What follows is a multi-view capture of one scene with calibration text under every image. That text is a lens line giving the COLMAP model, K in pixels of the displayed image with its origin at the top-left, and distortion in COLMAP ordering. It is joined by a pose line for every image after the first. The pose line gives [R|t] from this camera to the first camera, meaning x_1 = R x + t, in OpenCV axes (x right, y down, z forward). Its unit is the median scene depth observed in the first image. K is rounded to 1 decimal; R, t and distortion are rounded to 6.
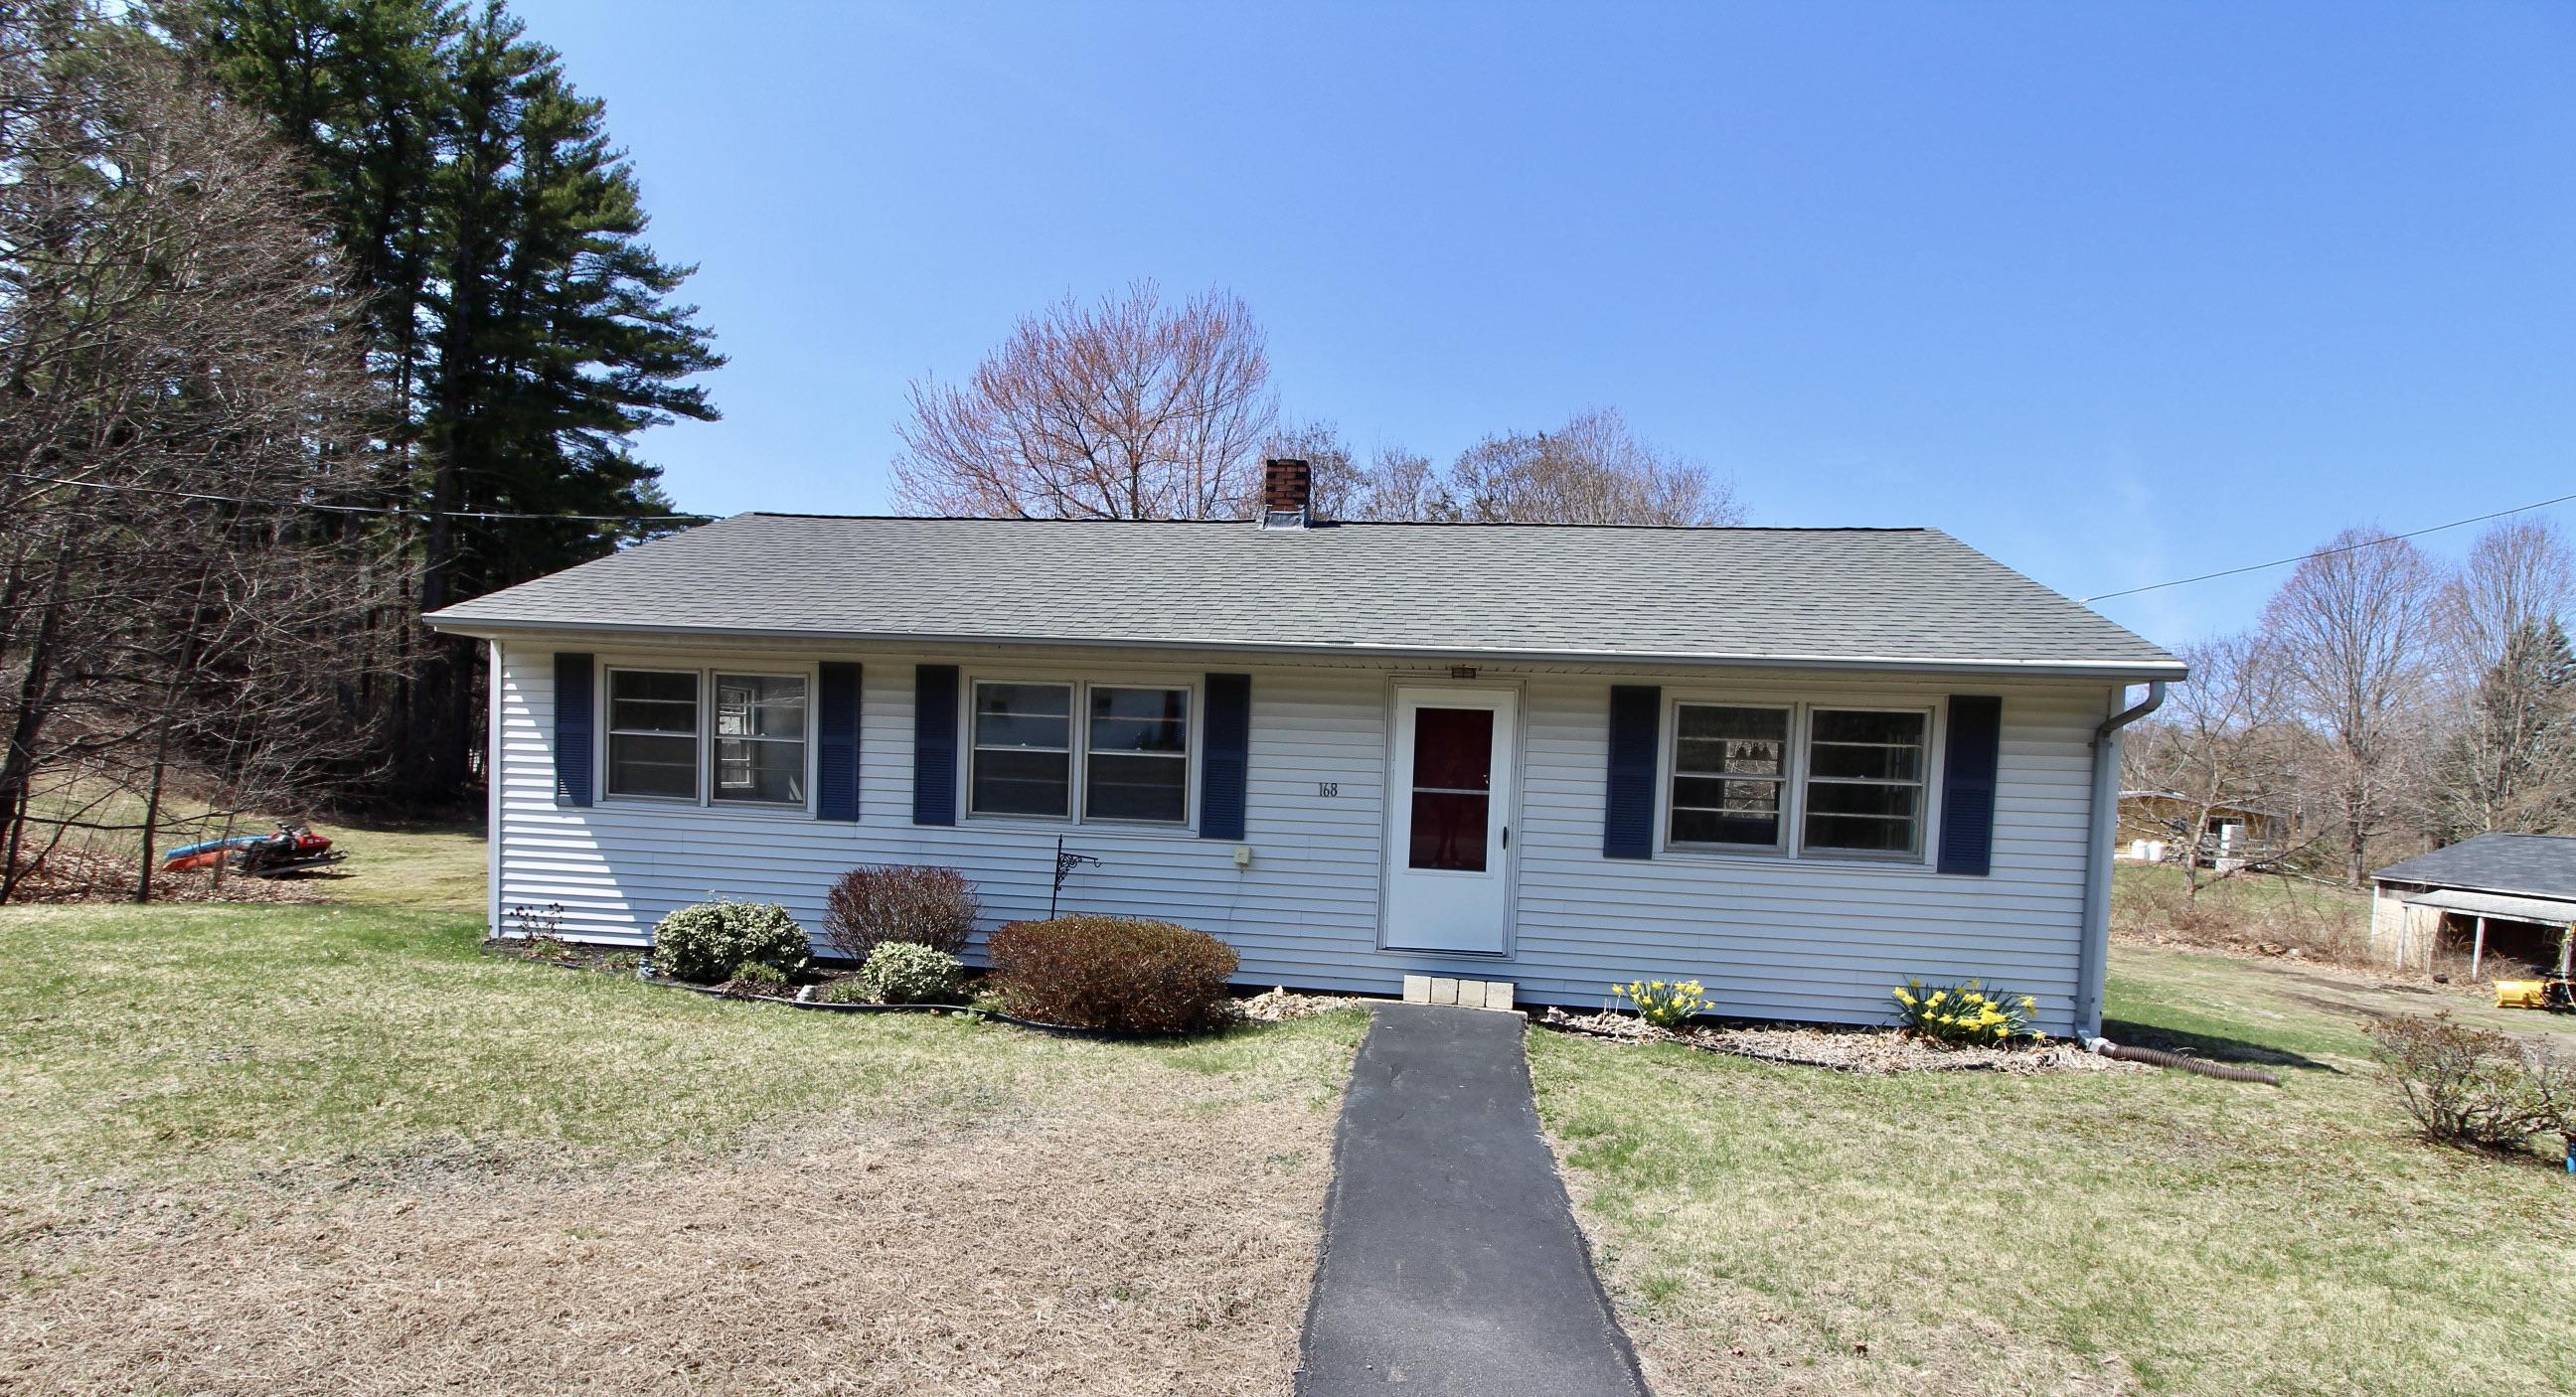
lens RADIAL K [[1362.3, 0, 1288.0], [0, 1362.3, 698.5], [0, 0, 1]] dist [-0.000192, 0.000244]
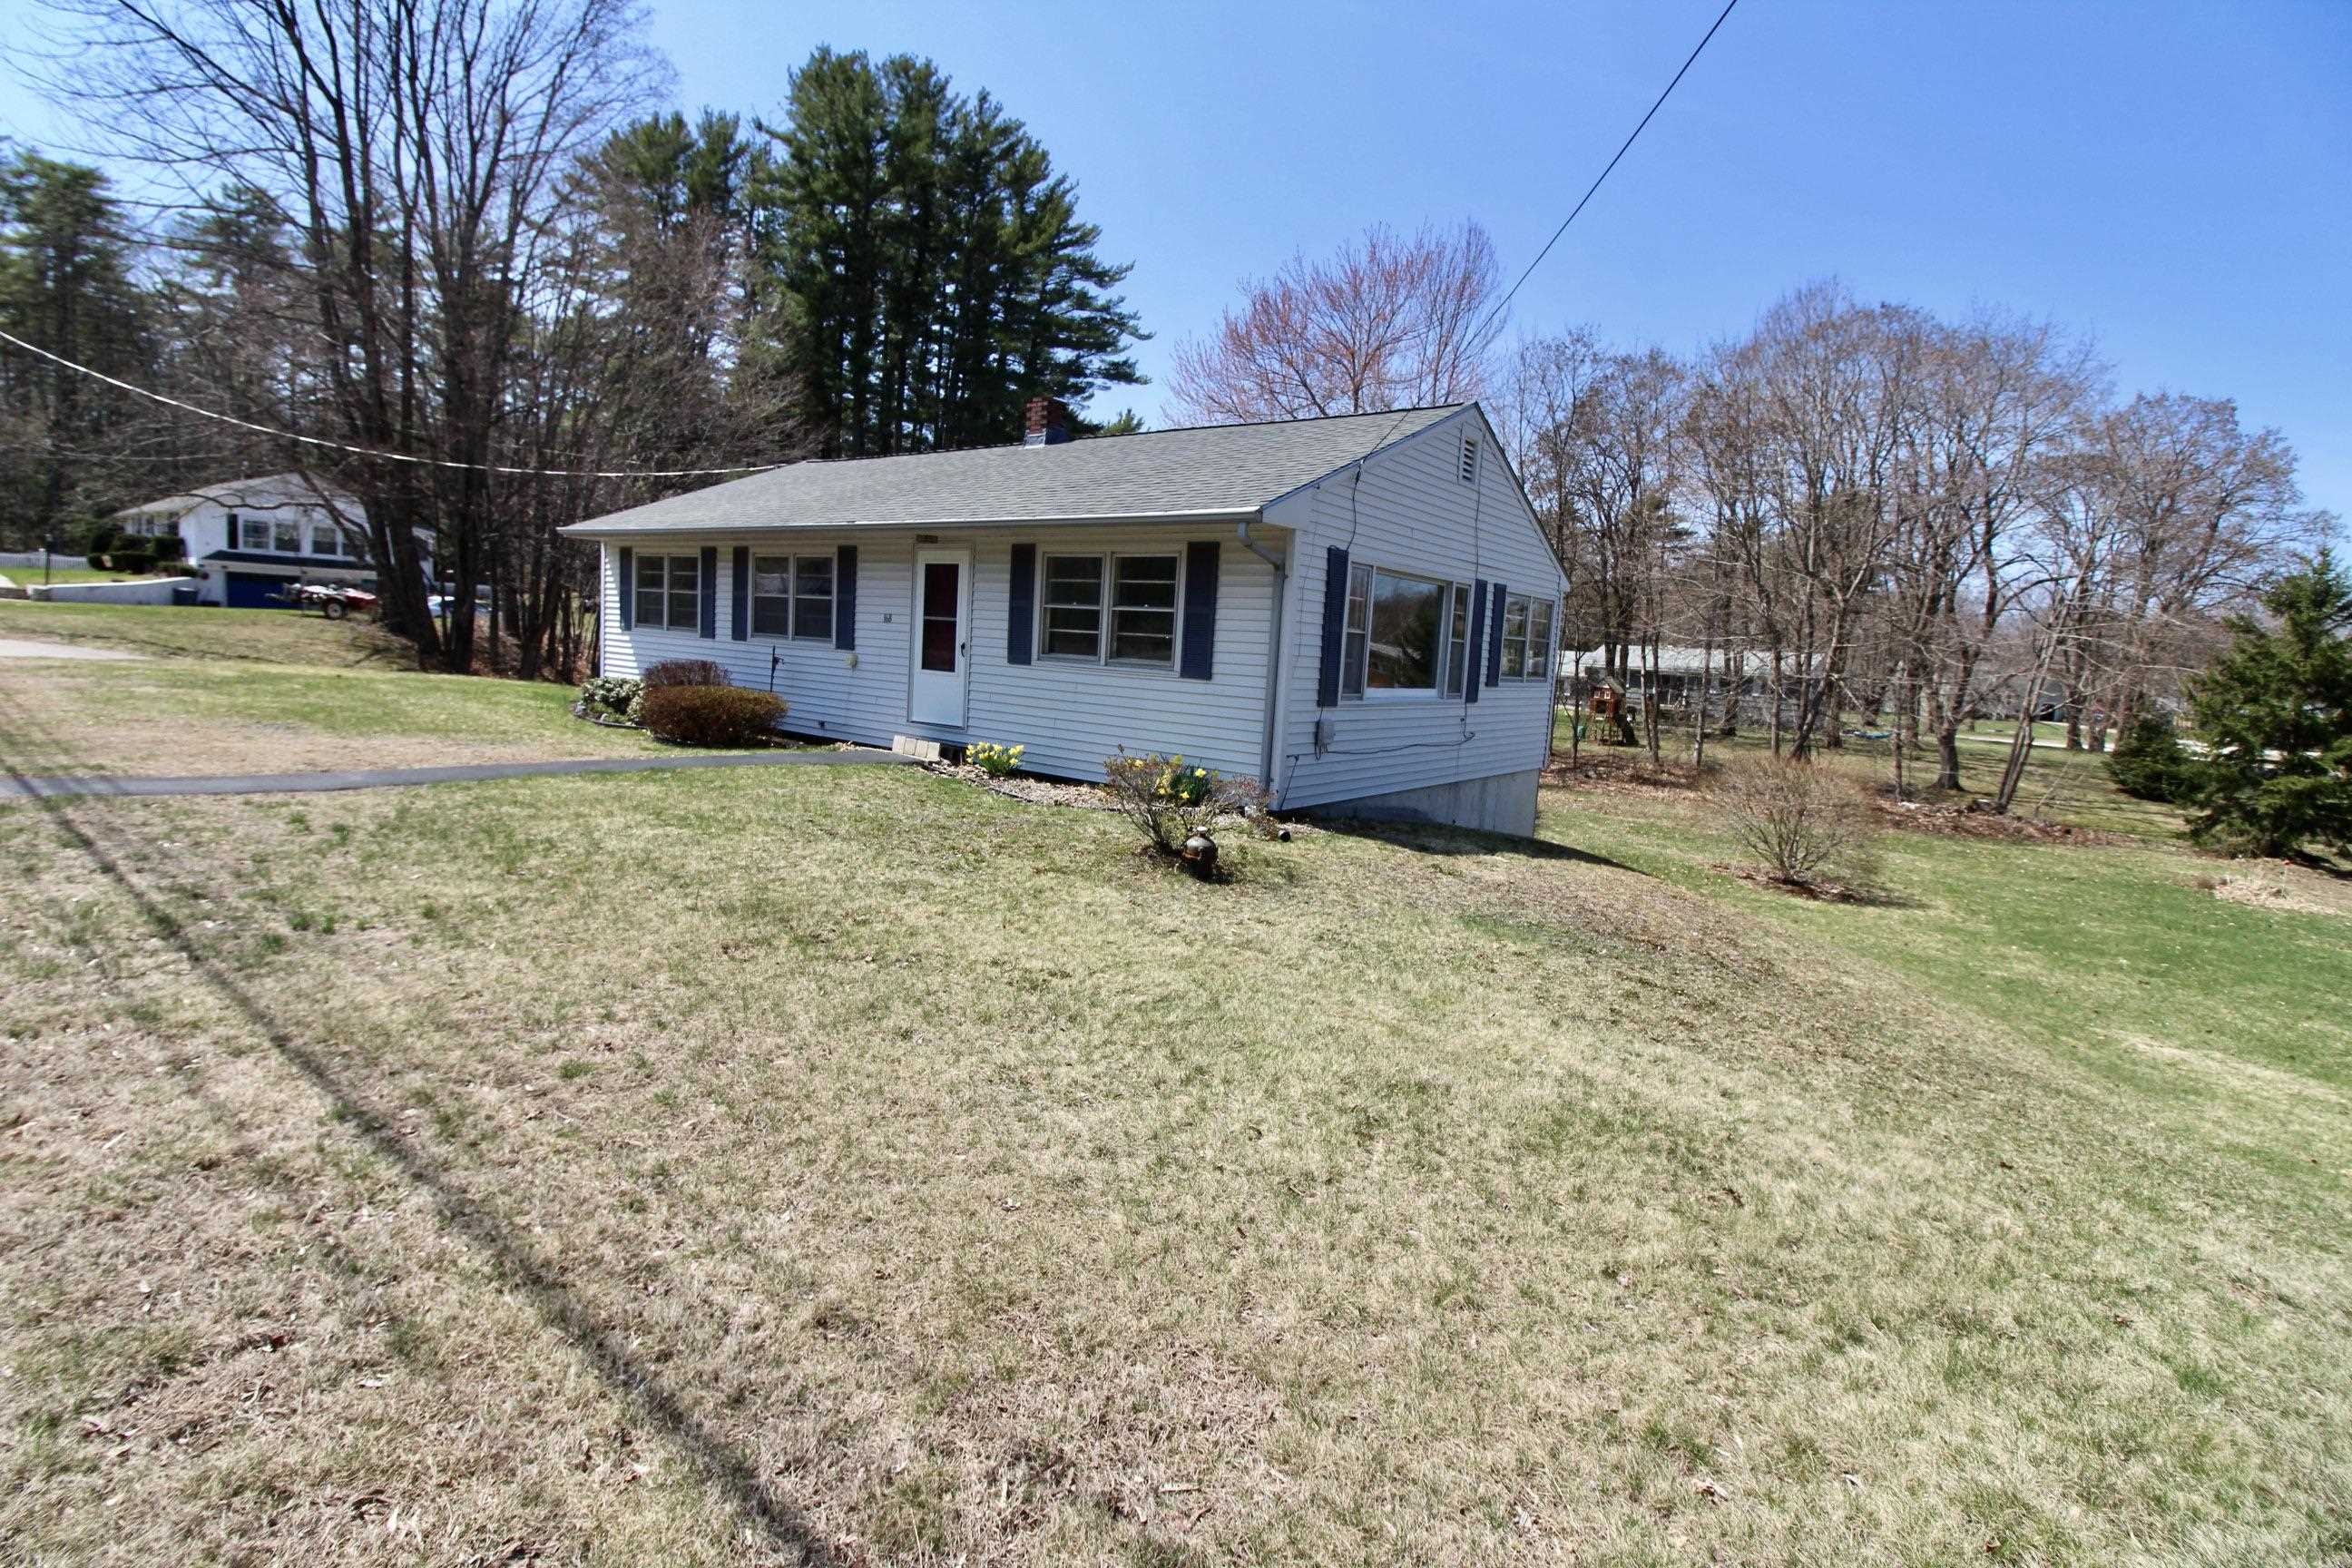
lens RADIAL K [[1080.1, 0, 1176.0], [0, 1080.1, 784.0], [0, 0, 1]] dist [-0.000682, -0.015148]
pose [[0.883205, 0.071334, -0.463530, 0.911449], [0.010805, 0.985007, 0.172175, 0.044937], [0.468862, -0.157074, 0.869193, 0.052499]]
